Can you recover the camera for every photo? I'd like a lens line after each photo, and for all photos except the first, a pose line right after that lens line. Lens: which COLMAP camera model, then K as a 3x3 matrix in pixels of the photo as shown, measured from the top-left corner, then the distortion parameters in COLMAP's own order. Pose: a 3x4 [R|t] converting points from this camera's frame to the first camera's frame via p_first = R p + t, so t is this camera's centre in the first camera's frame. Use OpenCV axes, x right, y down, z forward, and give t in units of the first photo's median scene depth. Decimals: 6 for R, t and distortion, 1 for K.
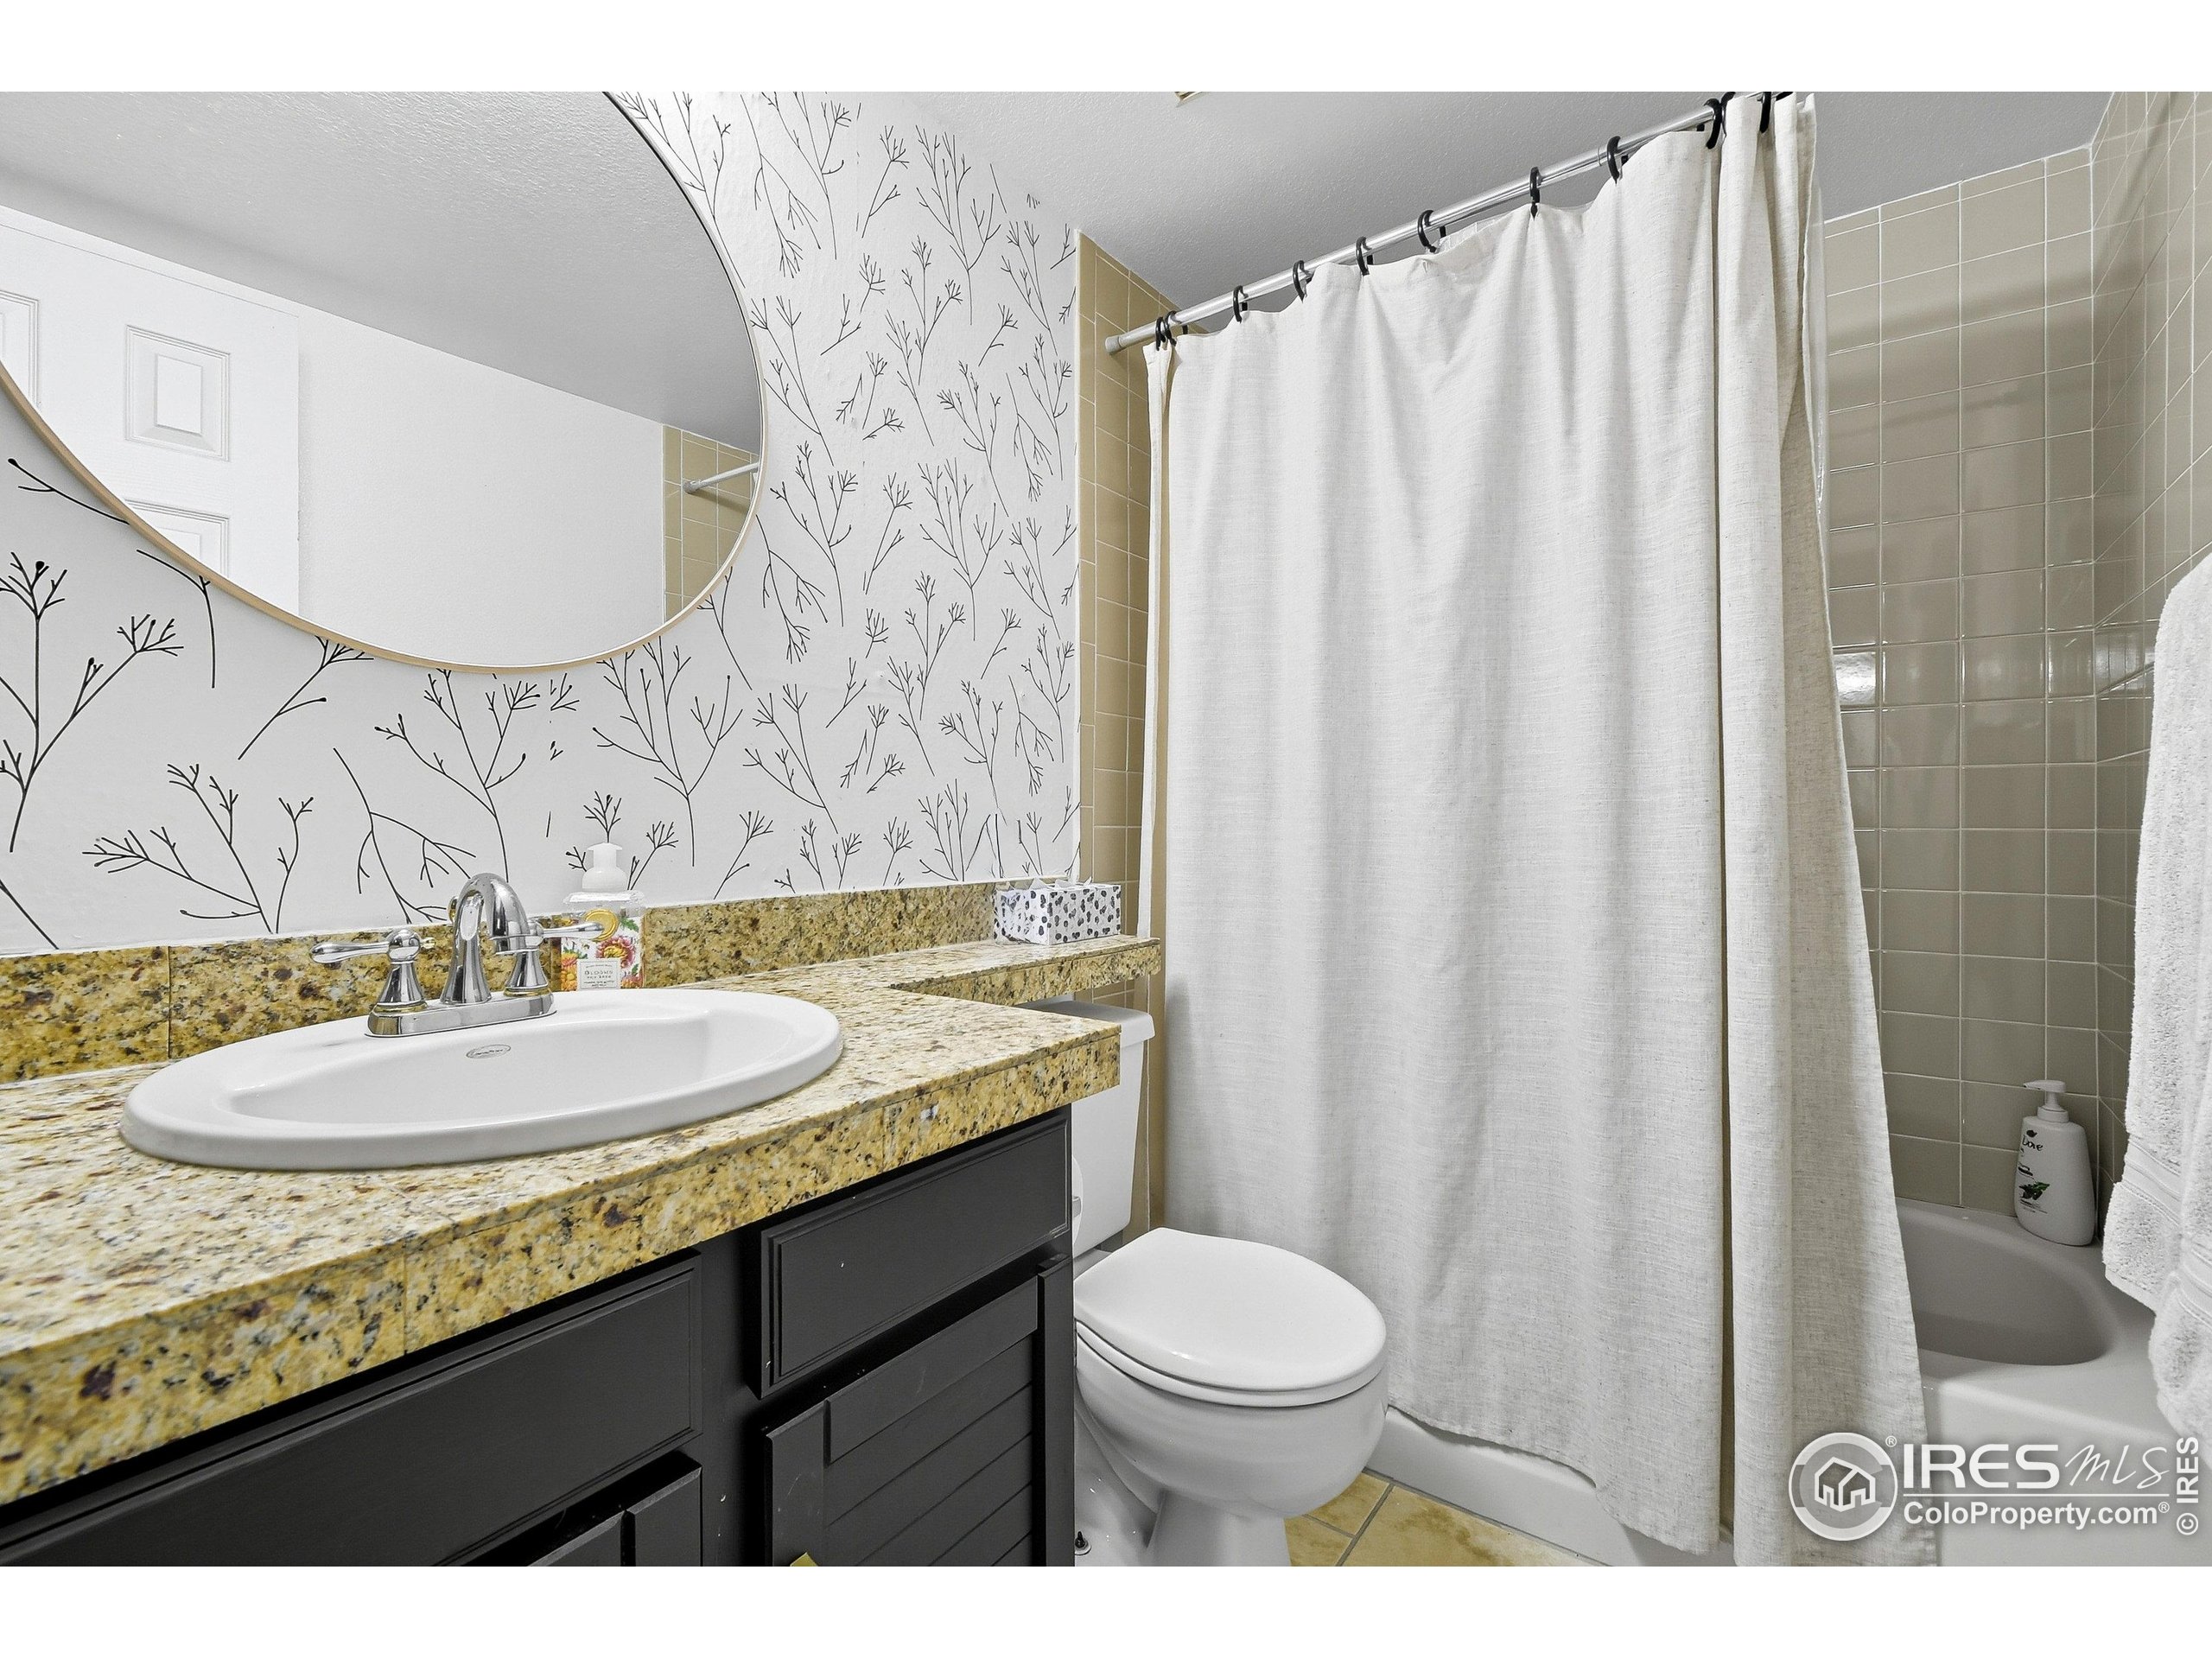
lens RADIAL K [[1017.3, 0, 1120.3], [0, 1017.3, 819.6], [0, 0, 1]] dist [0.004969, -0.003726]
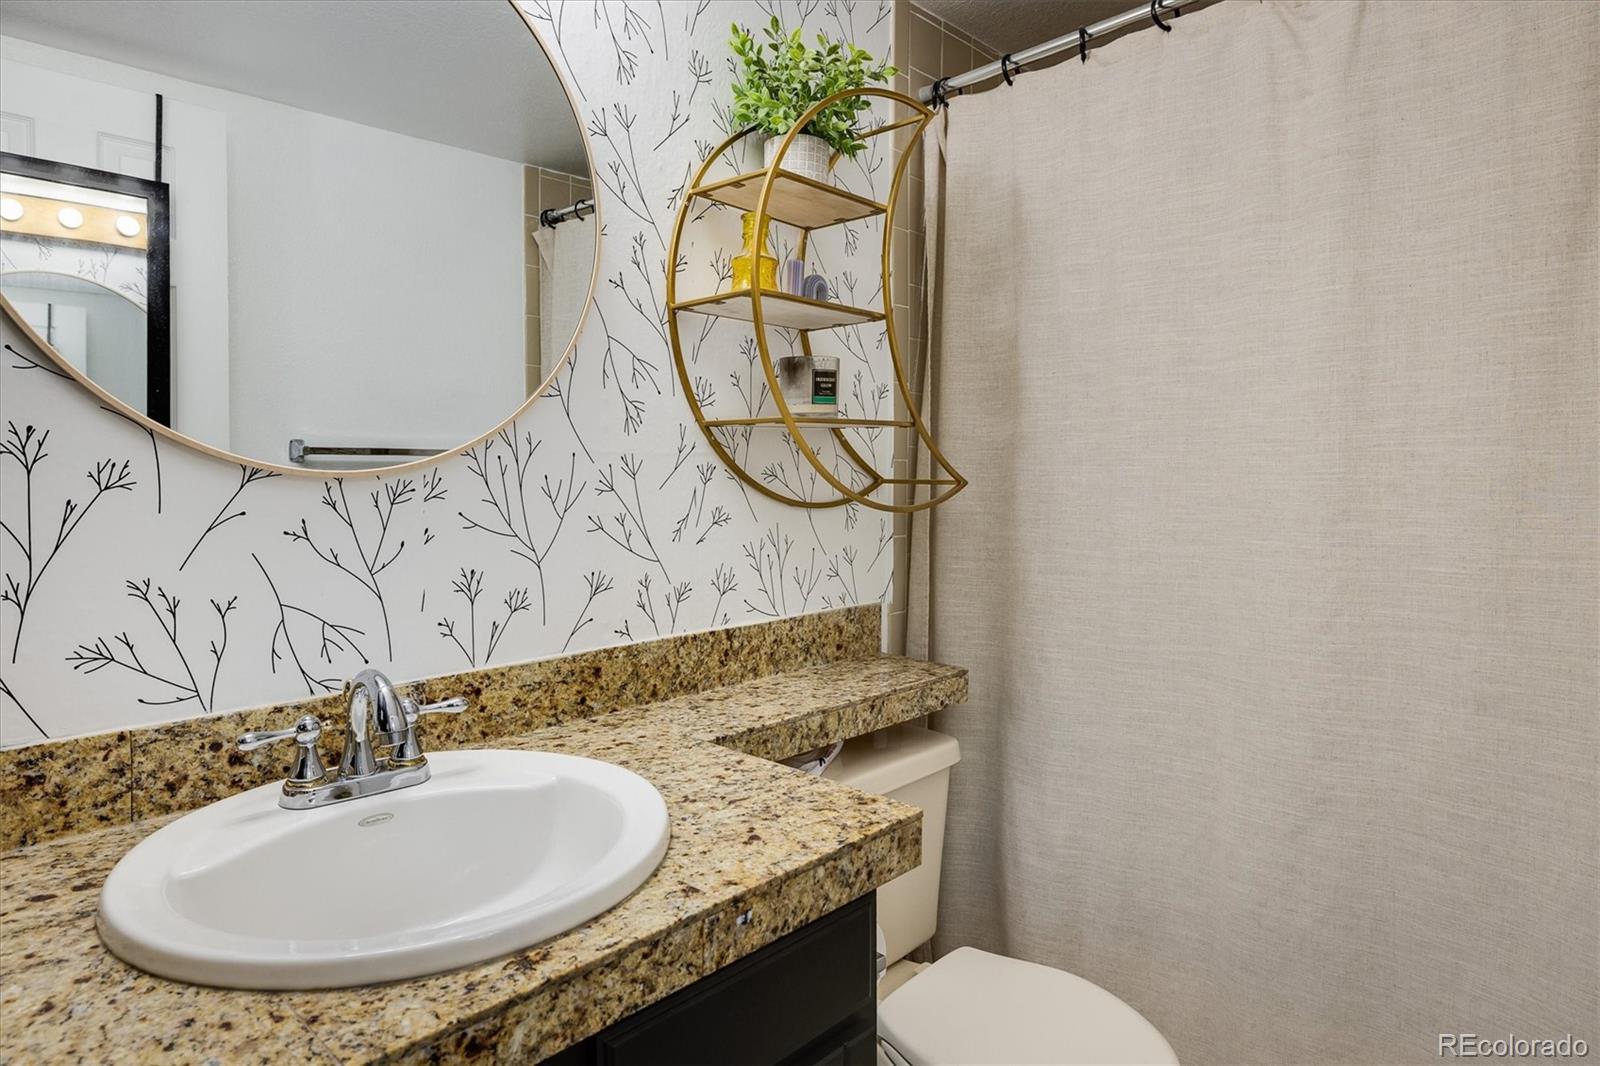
lens RADIAL K [[964.4, 0, 811.5], [0, 964.4, 474.6], [0, 0, 1]] dist [-0.006865, 0.003475]
pose [[0.990807, 0.004741, -0.135200, 0.021994], [-0.001184, 0.999651, 0.026379, -0.198336], [0.135278, -0.025976, 0.990467, -0.015365]]
